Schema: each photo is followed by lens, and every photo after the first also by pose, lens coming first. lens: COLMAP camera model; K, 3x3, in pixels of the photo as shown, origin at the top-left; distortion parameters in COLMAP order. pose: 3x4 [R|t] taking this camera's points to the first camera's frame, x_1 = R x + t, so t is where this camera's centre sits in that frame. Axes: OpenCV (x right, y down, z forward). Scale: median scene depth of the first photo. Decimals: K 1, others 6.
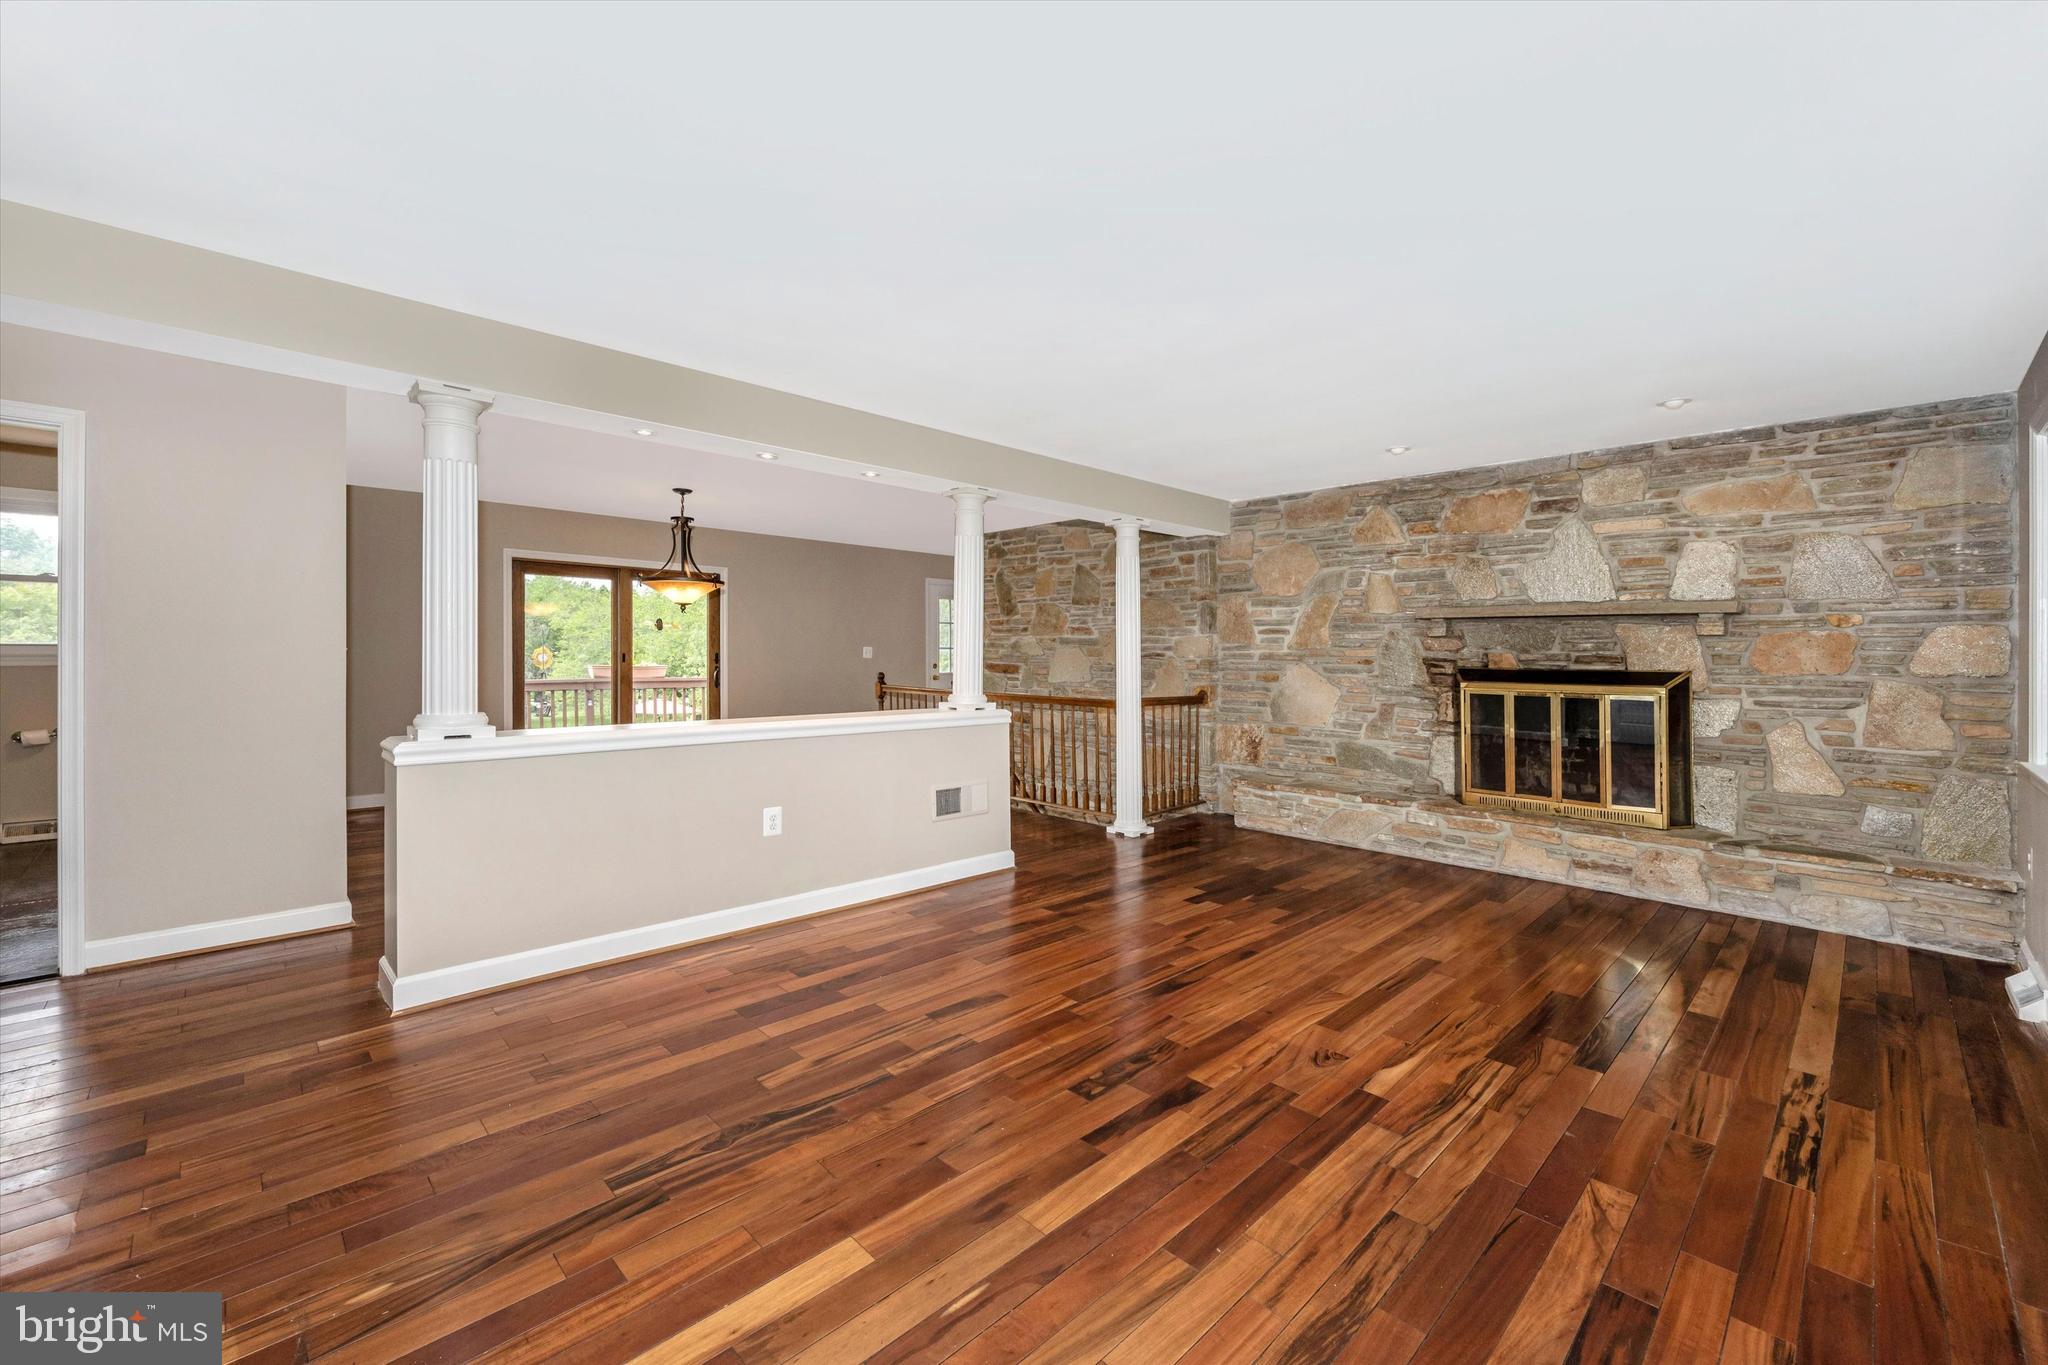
lens RADIAL K [[839.0, 0, 1023.1], [0, 839.0, 632.8], [0, 0, 1]] dist [-0.000580, -0.000218]
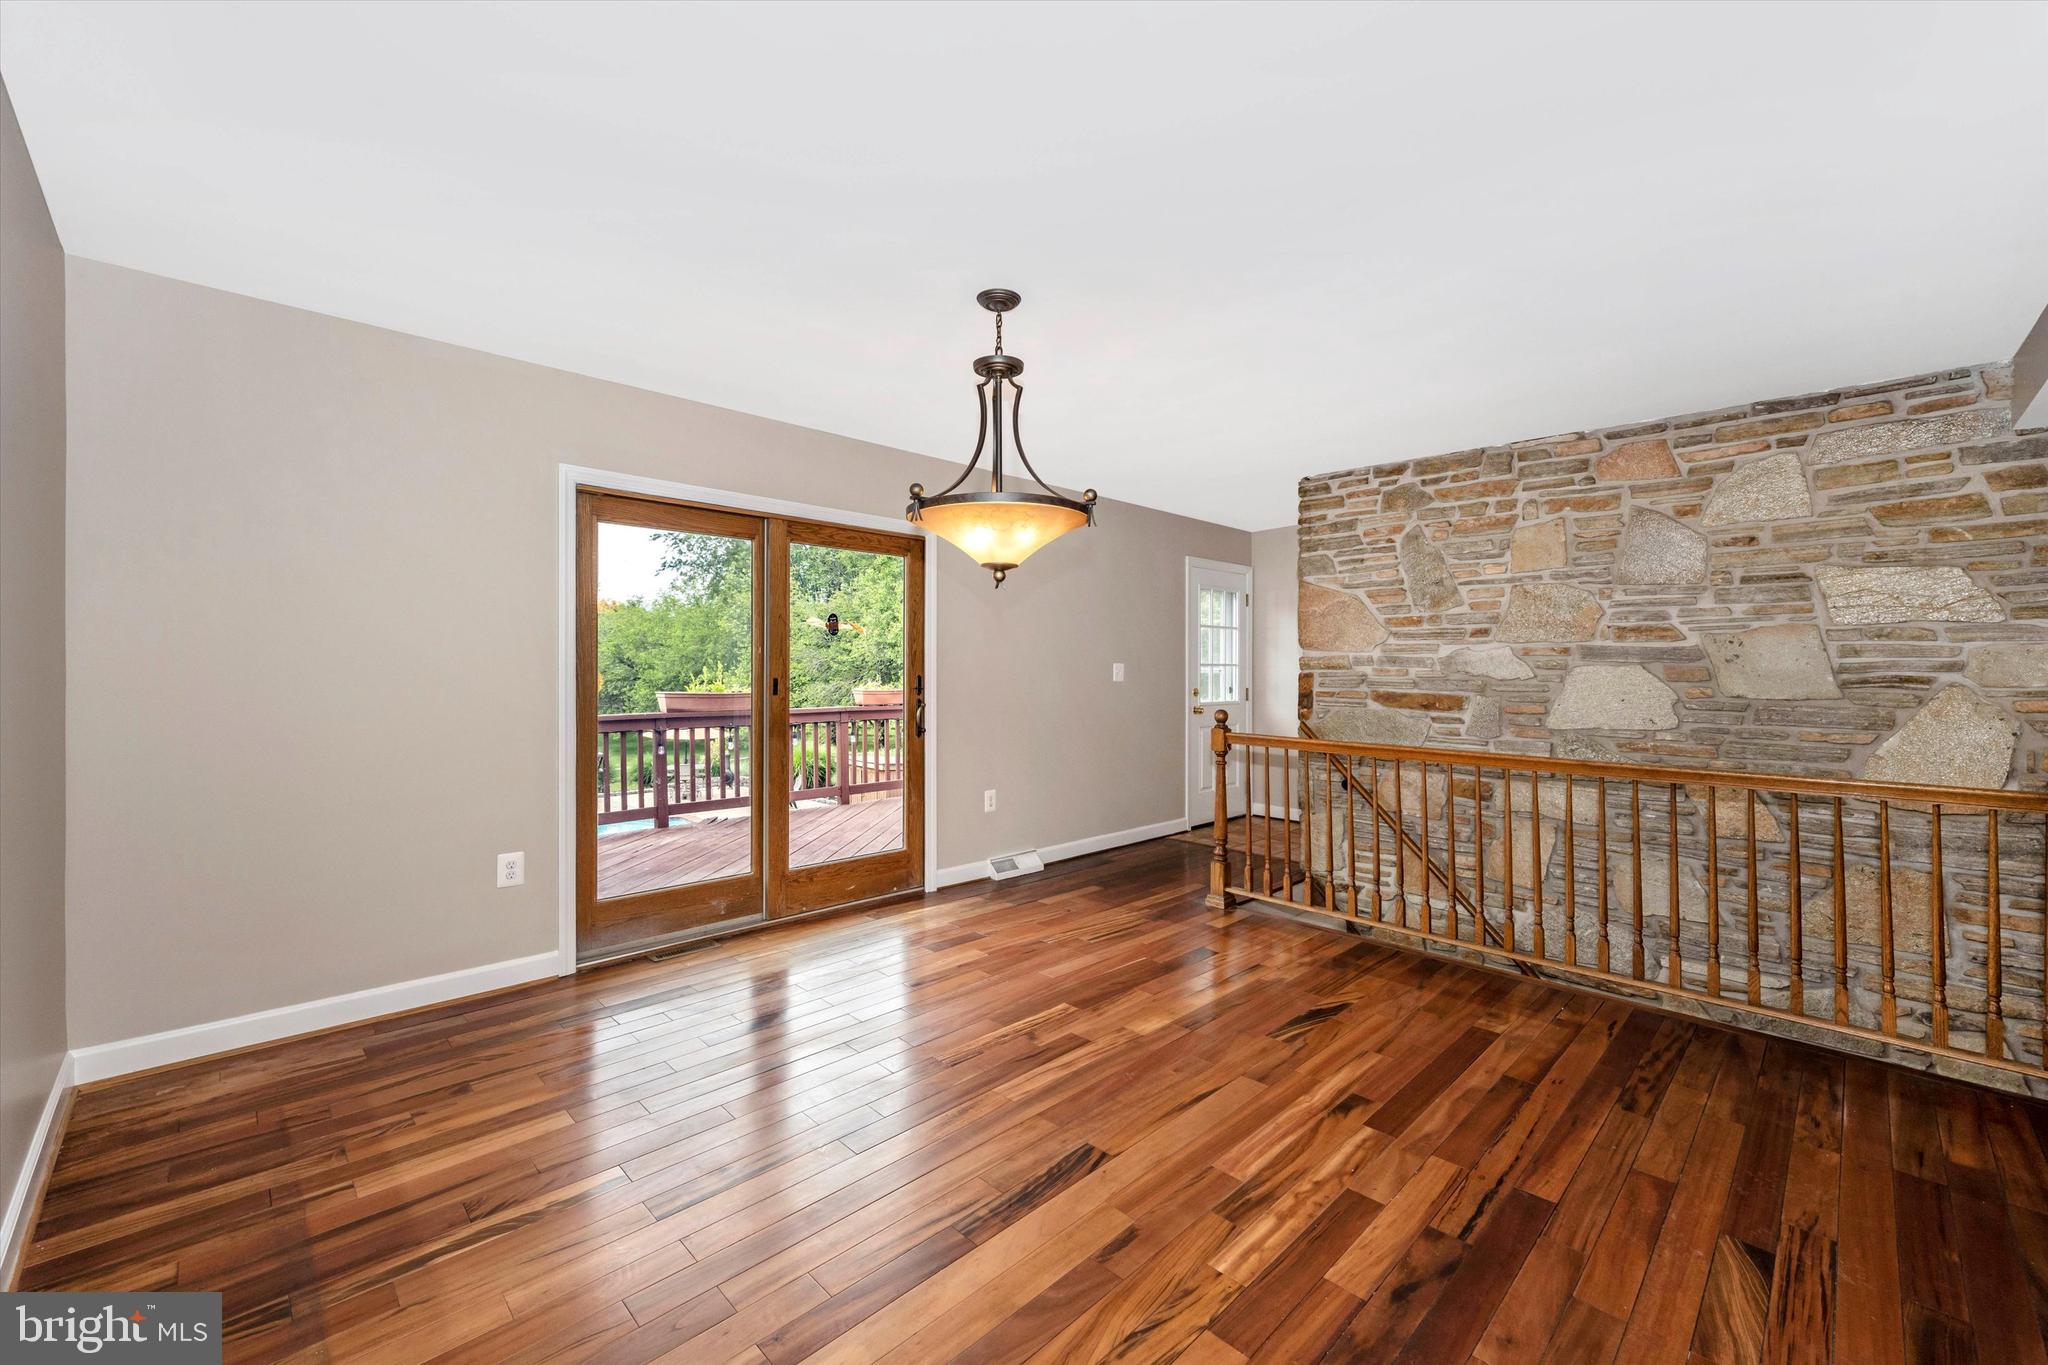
lens RADIAL K [[839.0, 0, 1023.1], [0, 839.0, 632.8], [0, 0, 1]] dist [-0.000580, -0.000218]
pose [[0.999990, -0.004487, 0.000312, -0.314470], [0.004492, 0.999844, -0.017094, 0.004630], [-0.000235, 0.017095, 0.999854, 0.461716]]
